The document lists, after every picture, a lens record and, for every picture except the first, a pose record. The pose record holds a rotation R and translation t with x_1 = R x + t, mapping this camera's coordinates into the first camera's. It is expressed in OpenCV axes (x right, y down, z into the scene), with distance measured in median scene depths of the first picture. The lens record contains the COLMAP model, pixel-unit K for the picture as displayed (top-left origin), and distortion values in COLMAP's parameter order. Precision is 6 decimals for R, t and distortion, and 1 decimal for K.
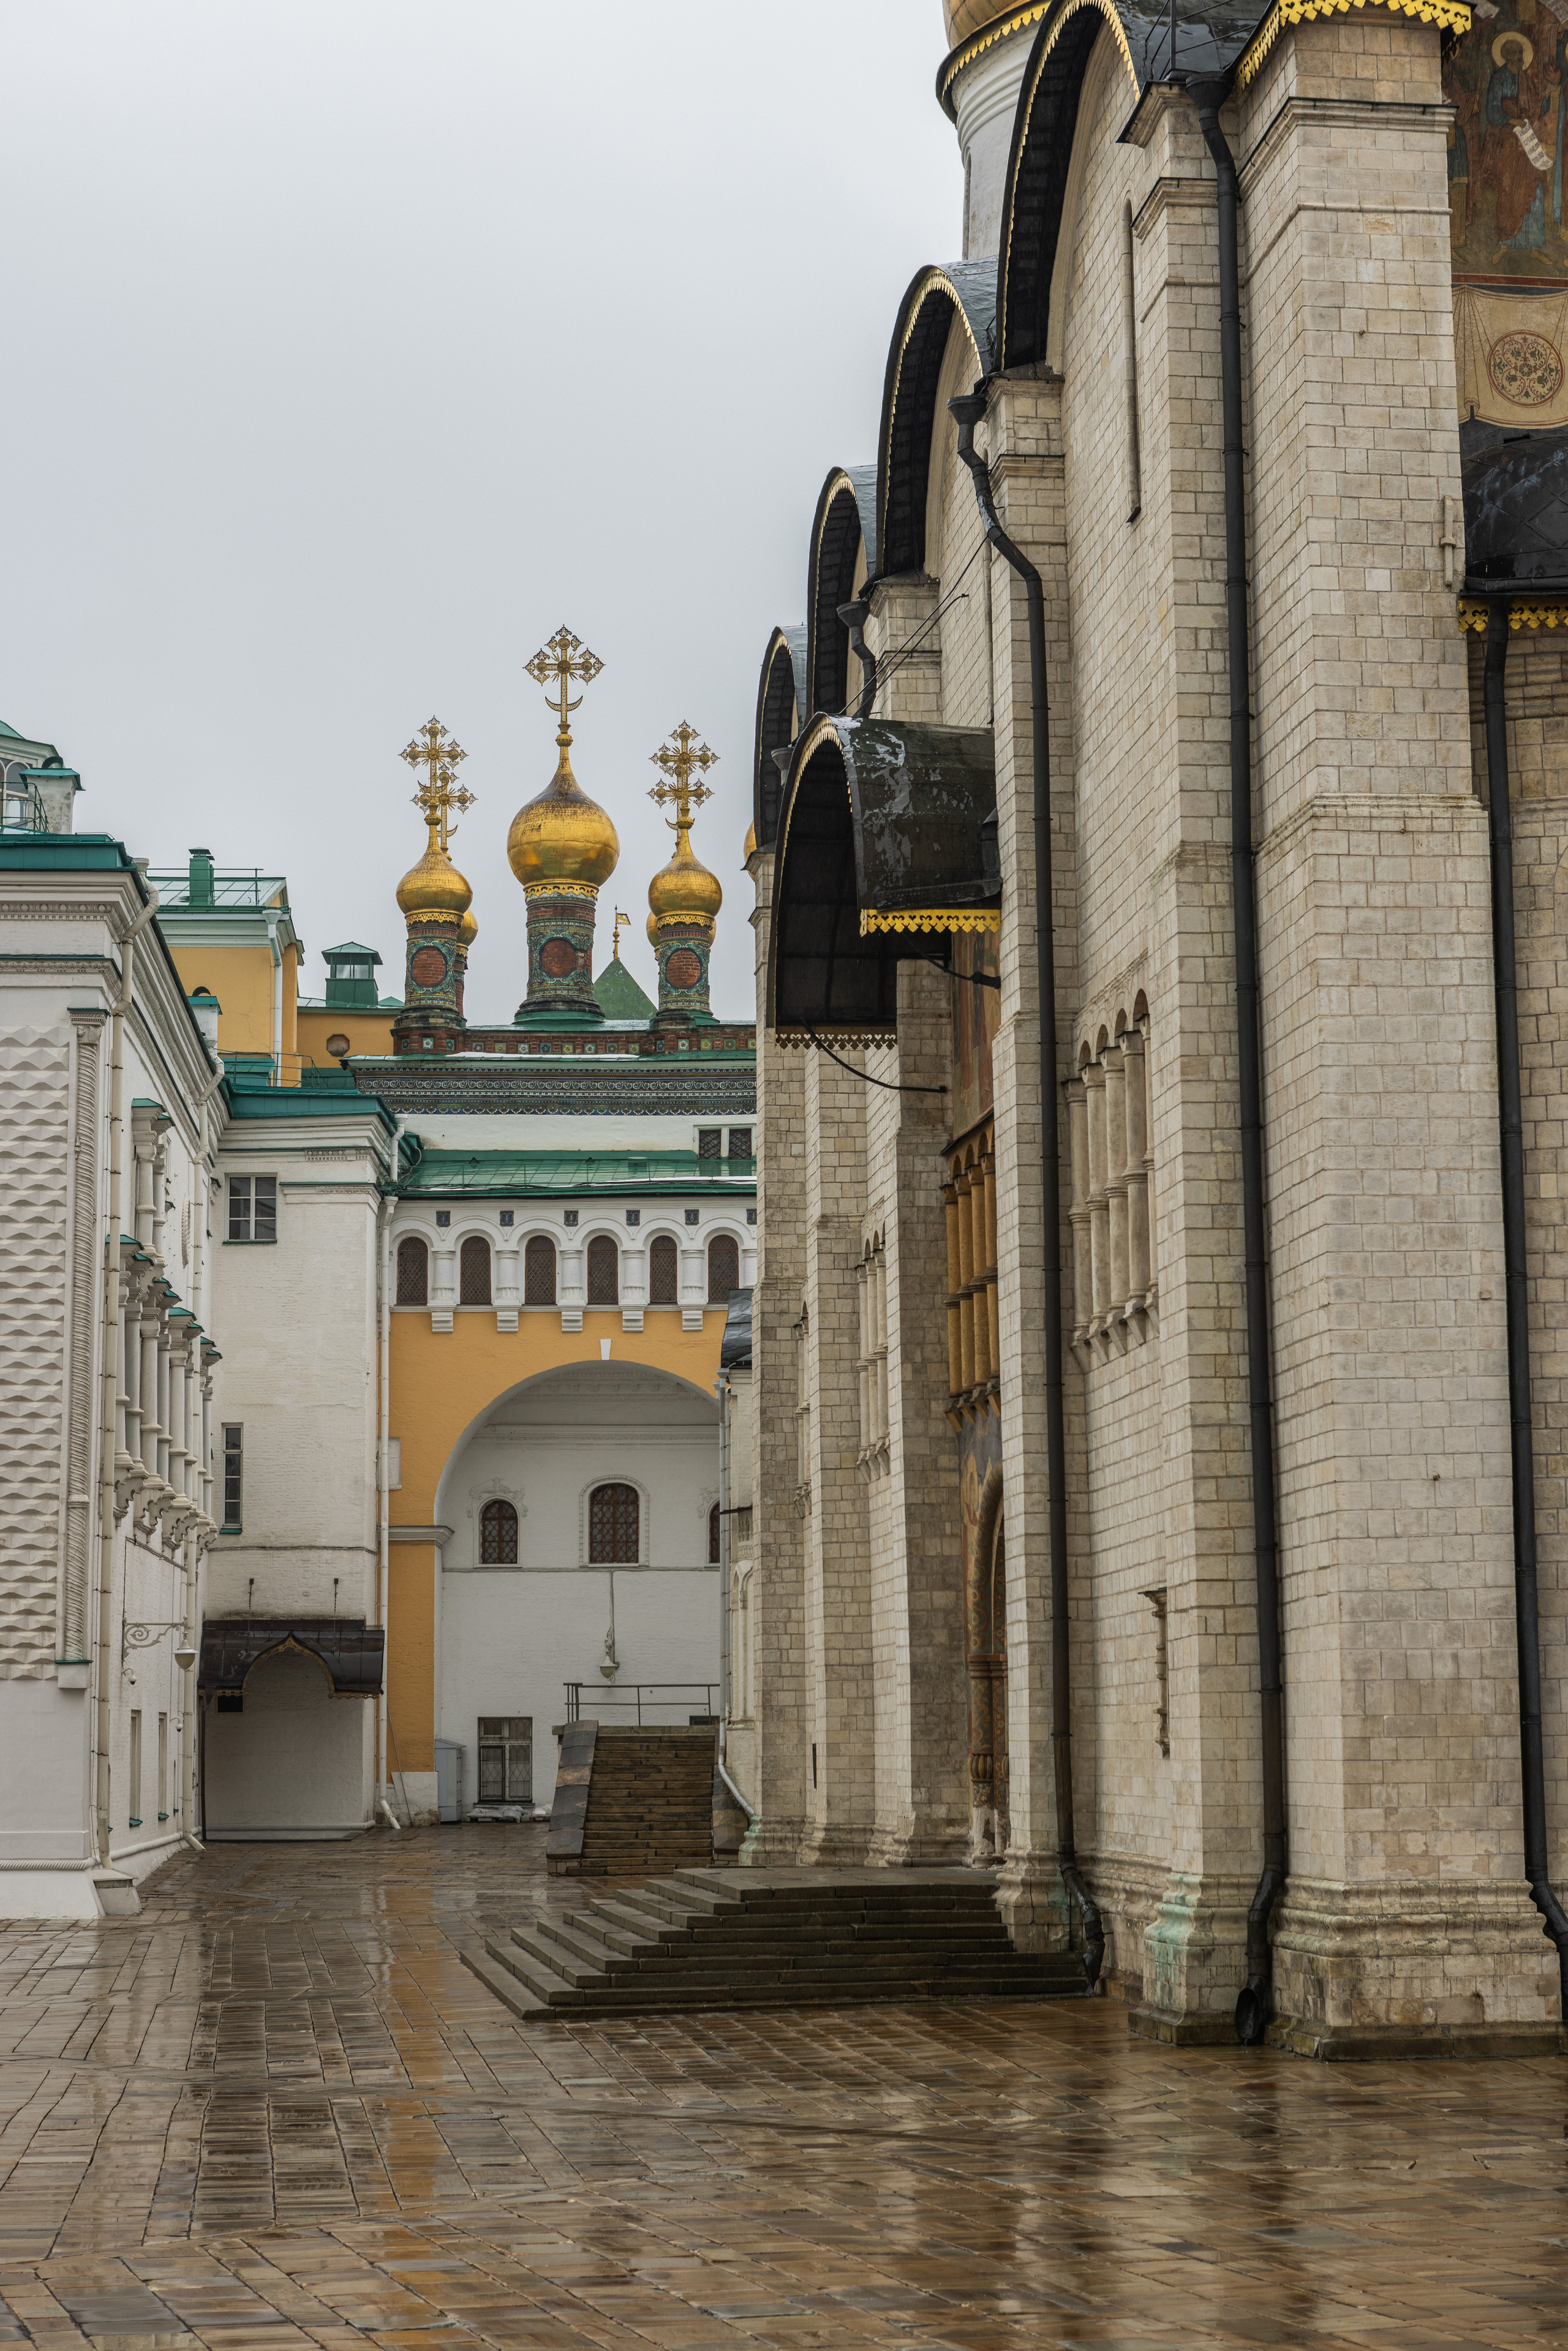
lens RADIAL K [[4170.8, 0, 784.7], [0, 4170.8, 1174.9], [0, 0, 1]] dist [-0.064970, 0.000000]
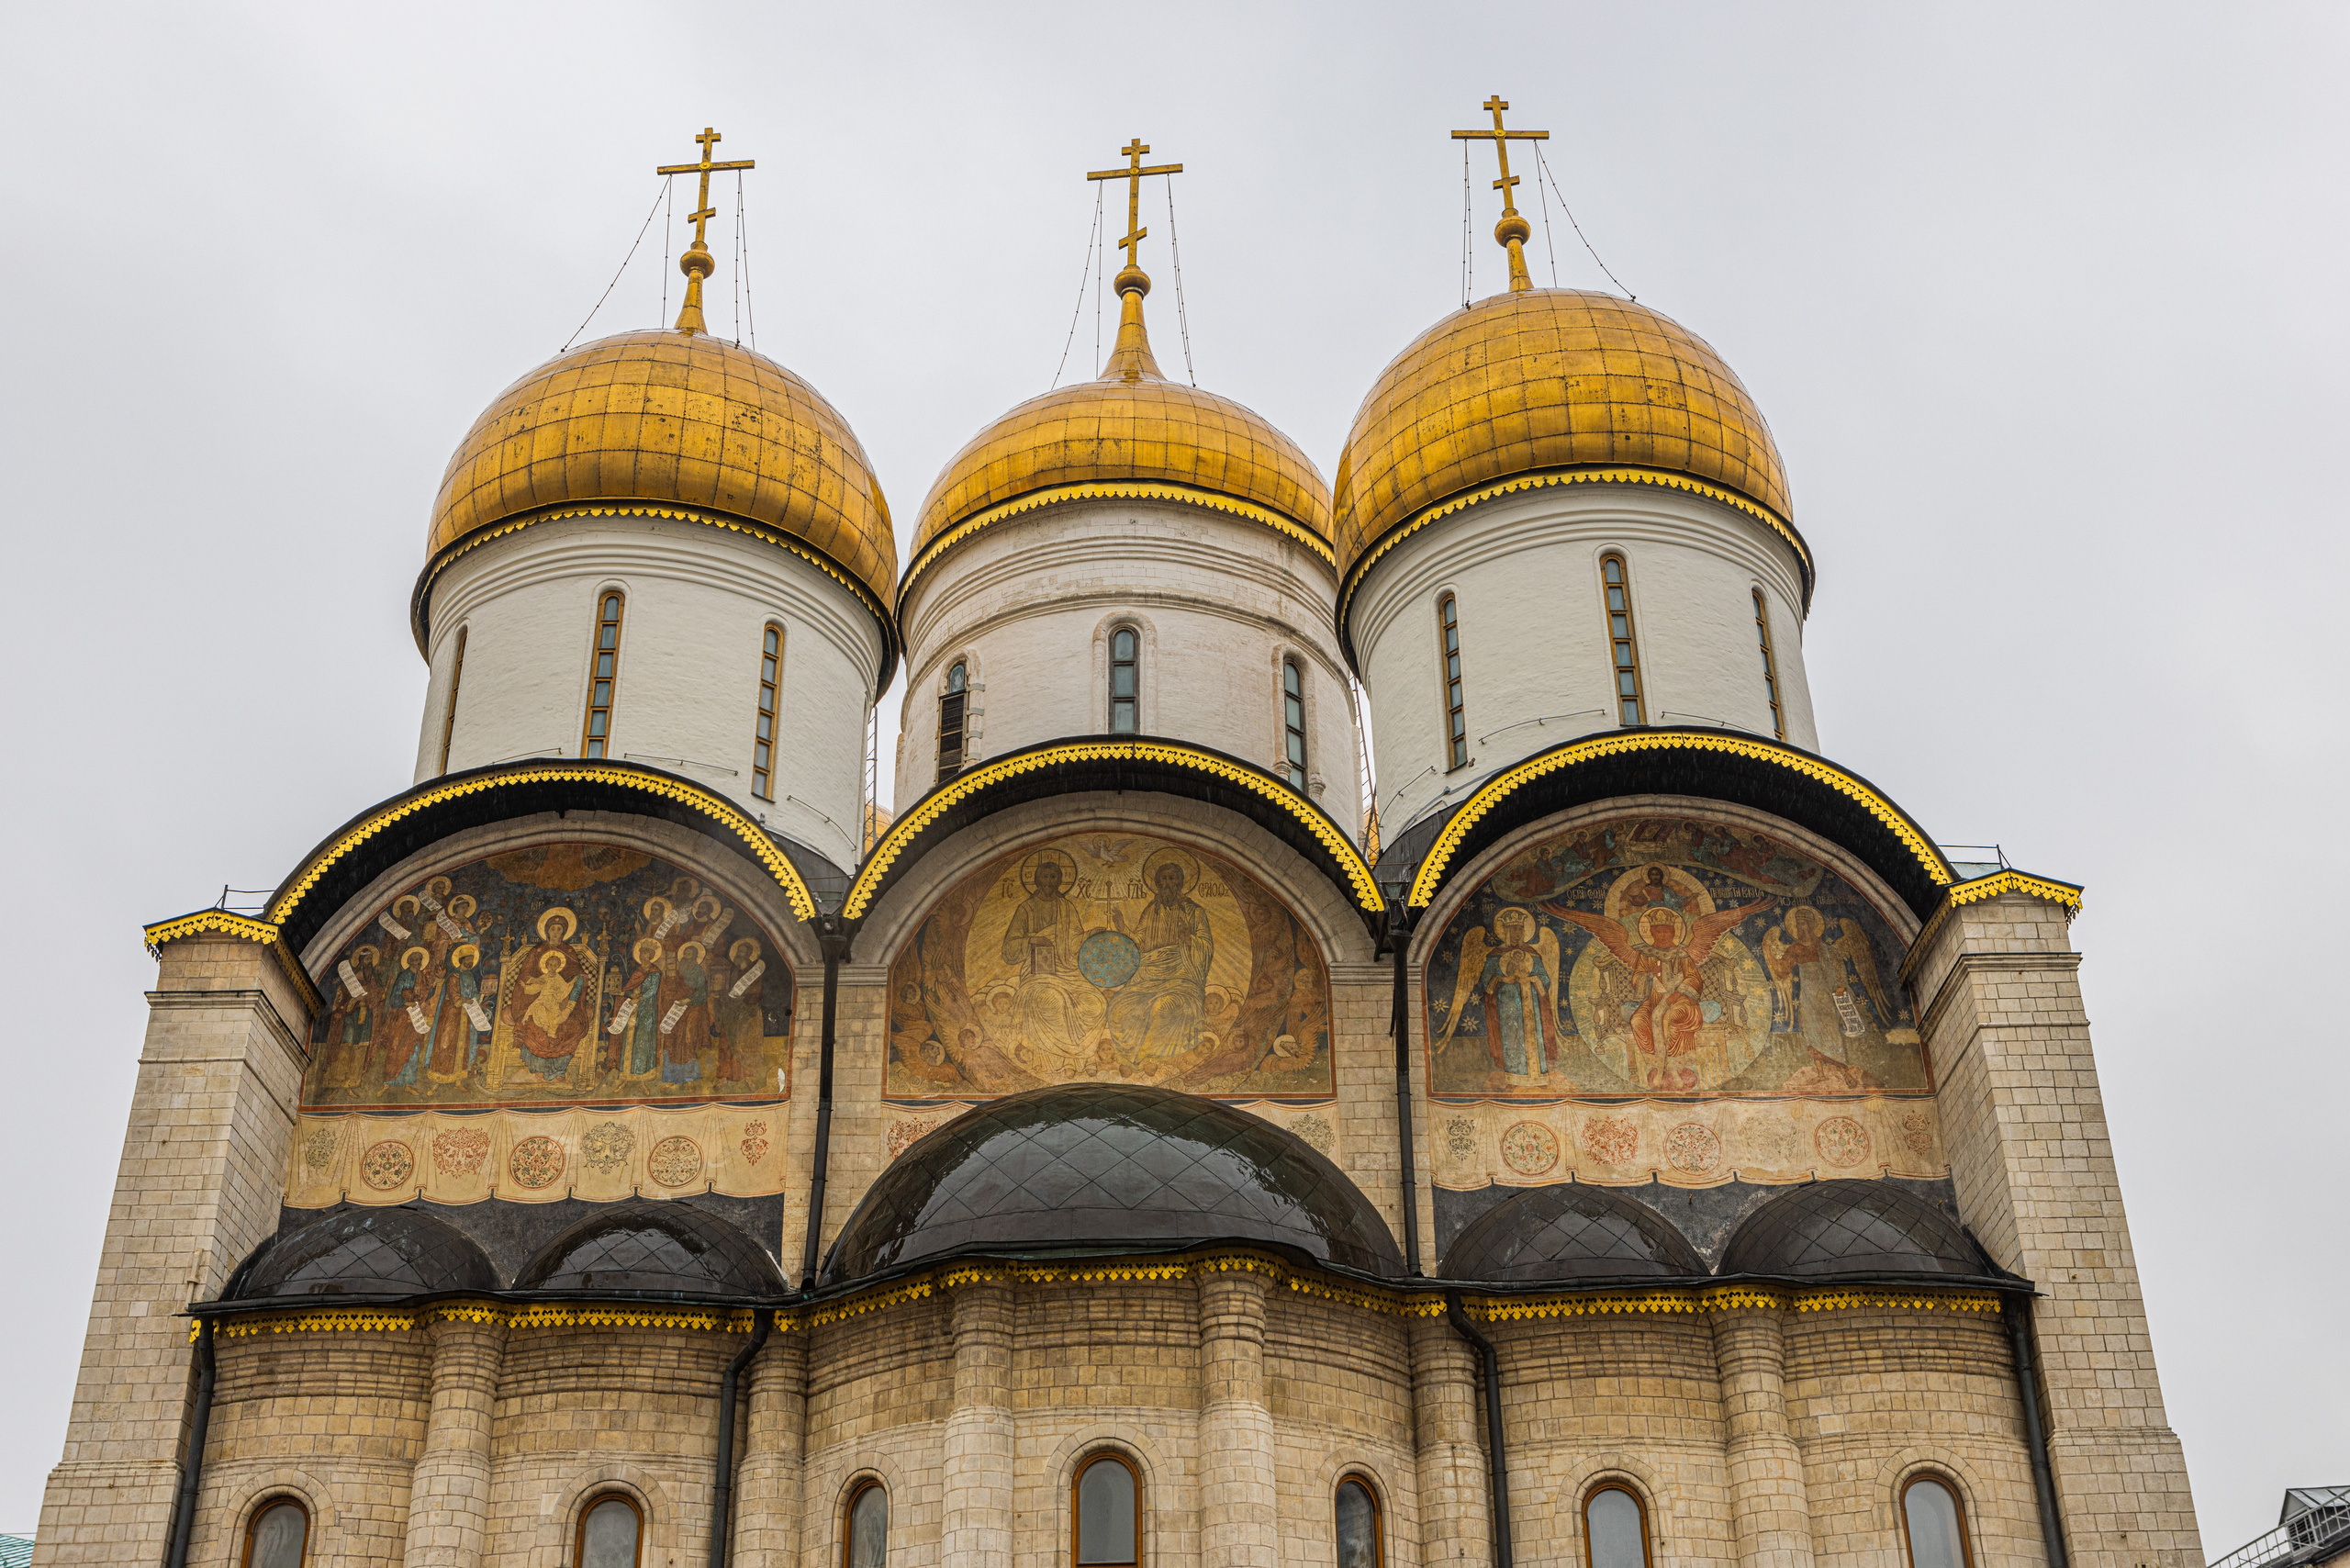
lens RADIAL K [[2639.4, 0, 1173.9], [0, 2639.4, 784.1], [0, 0, 1]] dist [0.000651, 0.000000]
pose [[0.989850, -0.072732, -0.122094, 0.616585], [0.022413, 0.928258, -0.371260, 0.035373], [0.140337, 0.364755, 0.920467, 0.140875]]
